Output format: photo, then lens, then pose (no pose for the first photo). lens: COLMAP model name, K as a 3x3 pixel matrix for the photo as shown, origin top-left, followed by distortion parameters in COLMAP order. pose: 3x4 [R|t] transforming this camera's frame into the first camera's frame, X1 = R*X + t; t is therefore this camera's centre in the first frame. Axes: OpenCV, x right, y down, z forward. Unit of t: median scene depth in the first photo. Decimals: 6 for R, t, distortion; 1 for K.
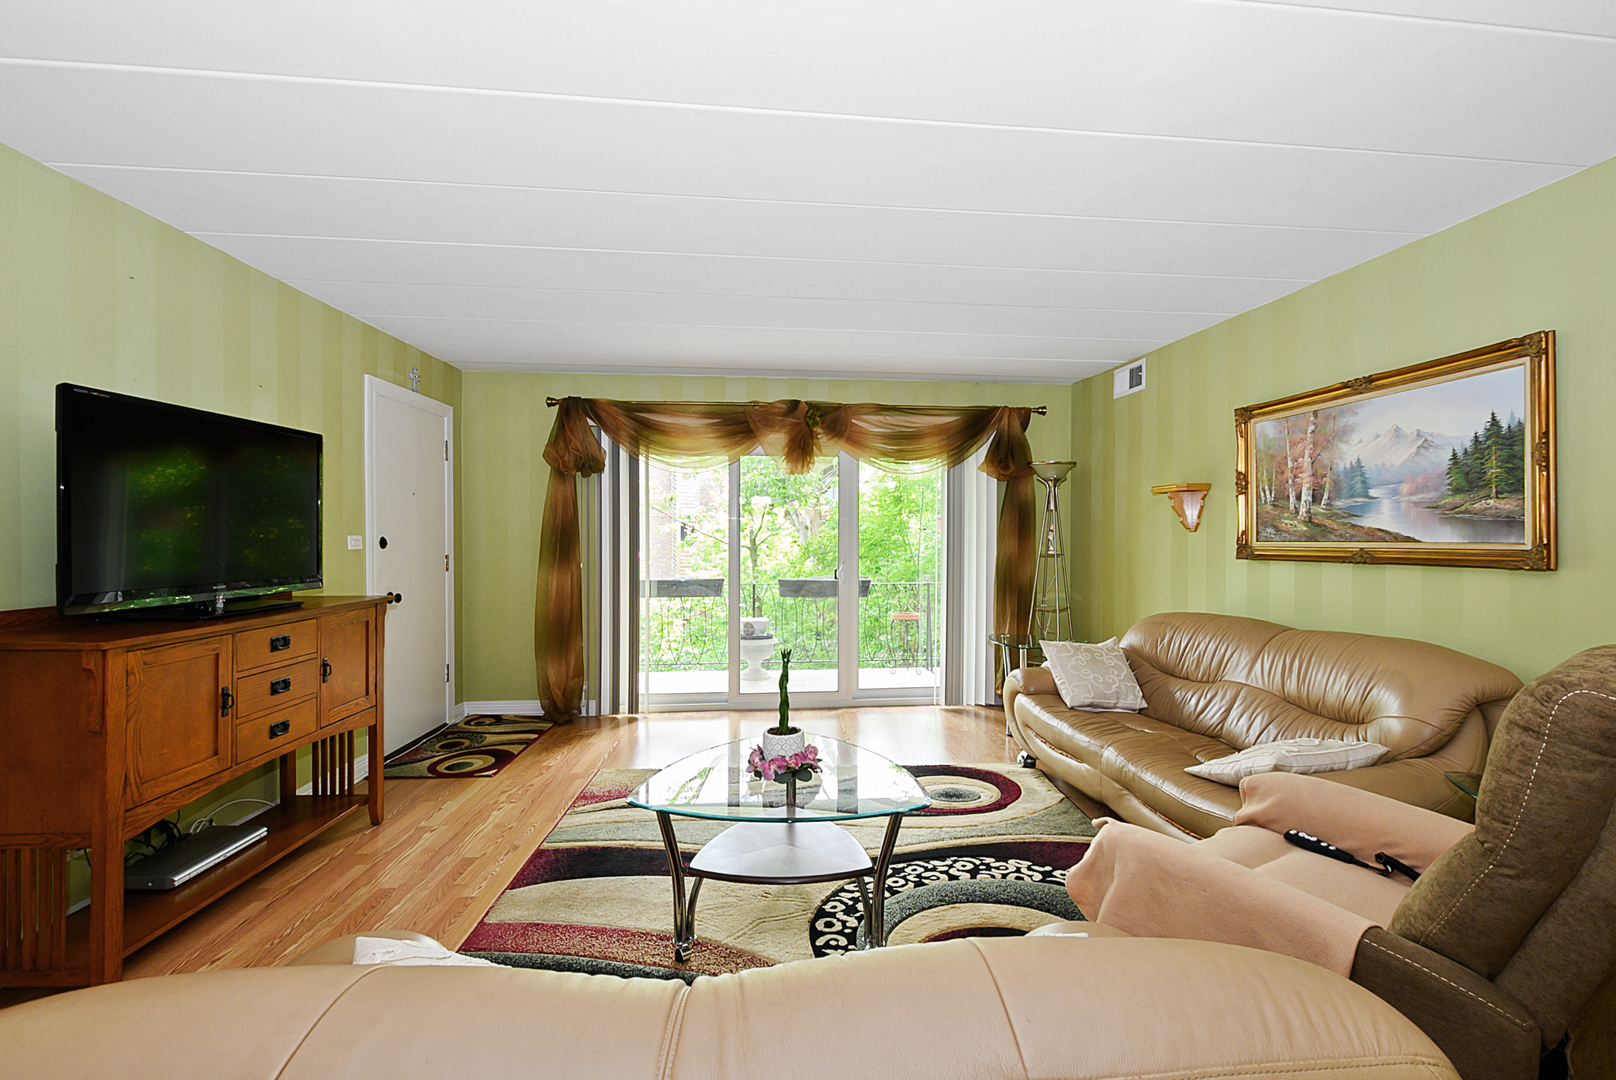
lens RADIAL K [[725.3, 0, 804.2], [0, 725.3, 537.9], [0, 0, 1]] dist [0.008700, -0.005253]
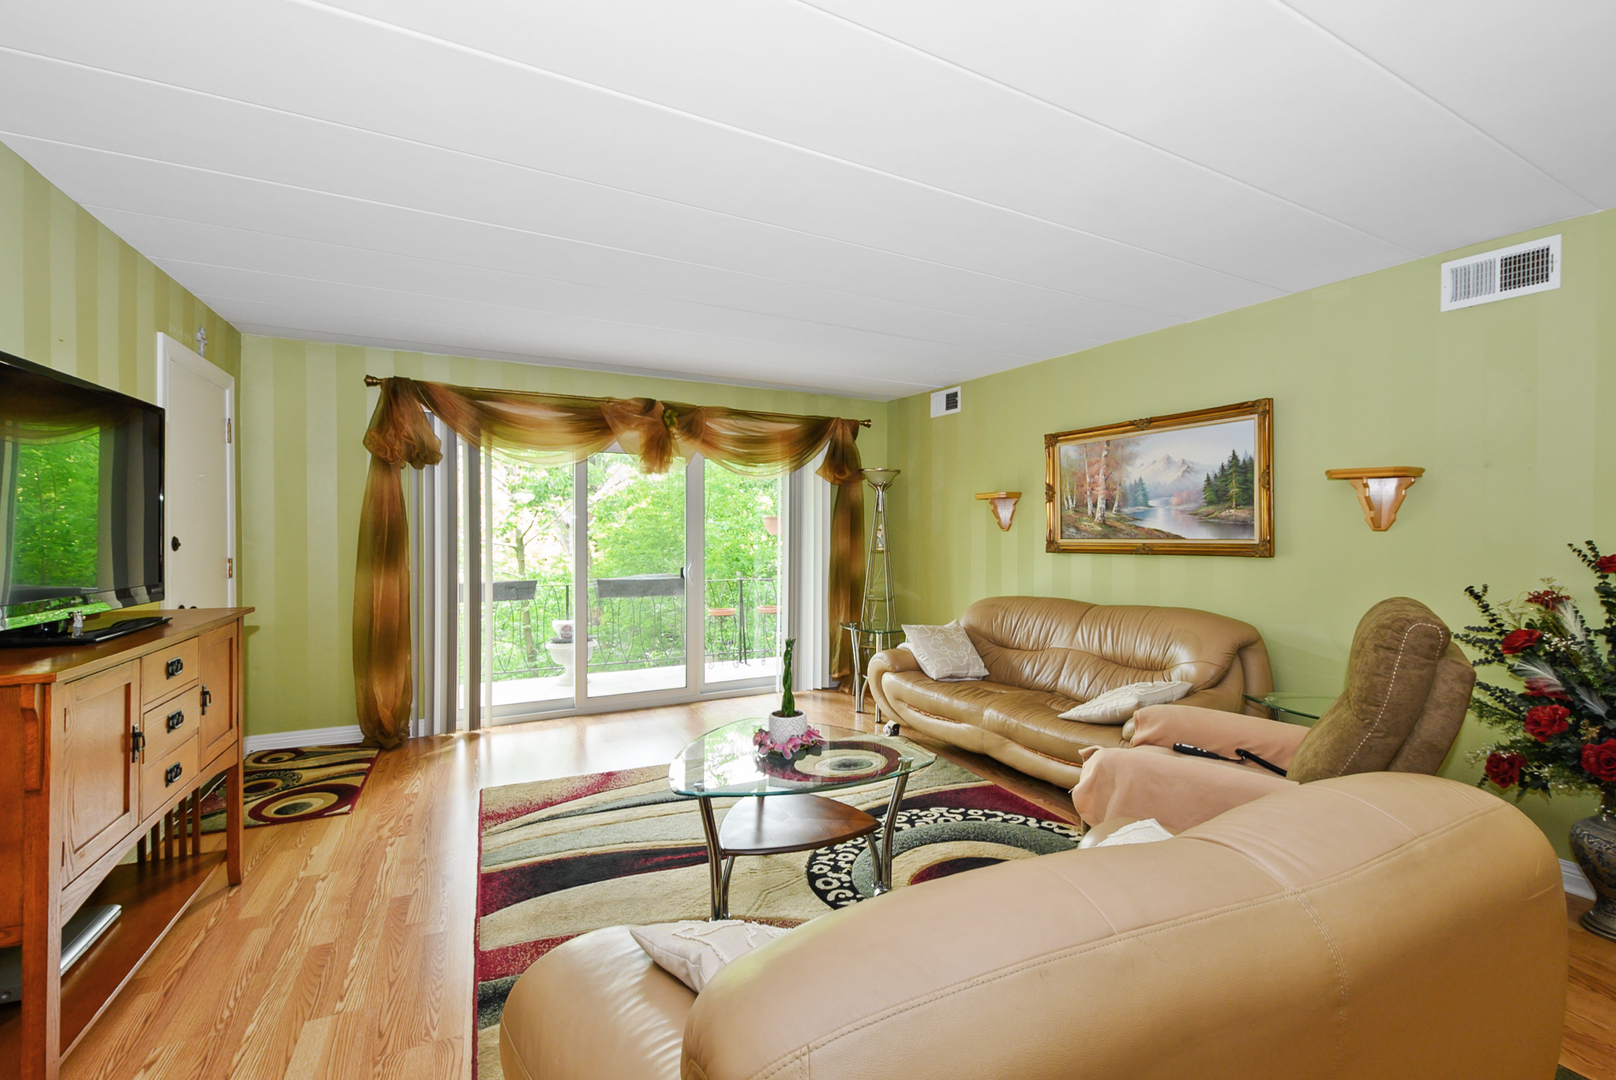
lens RADIAL K [[725.3, 0, 815.7], [0, 725.3, 535.0], [0, 0, 1]] dist [0.008700, -0.005253]
pose [[0.921979, -0.000723, 0.387239, -0.317705], [0.001378, 0.999998, -0.001414, -0.000624], [-0.387237, 0.001837, 0.921978, -0.017013]]
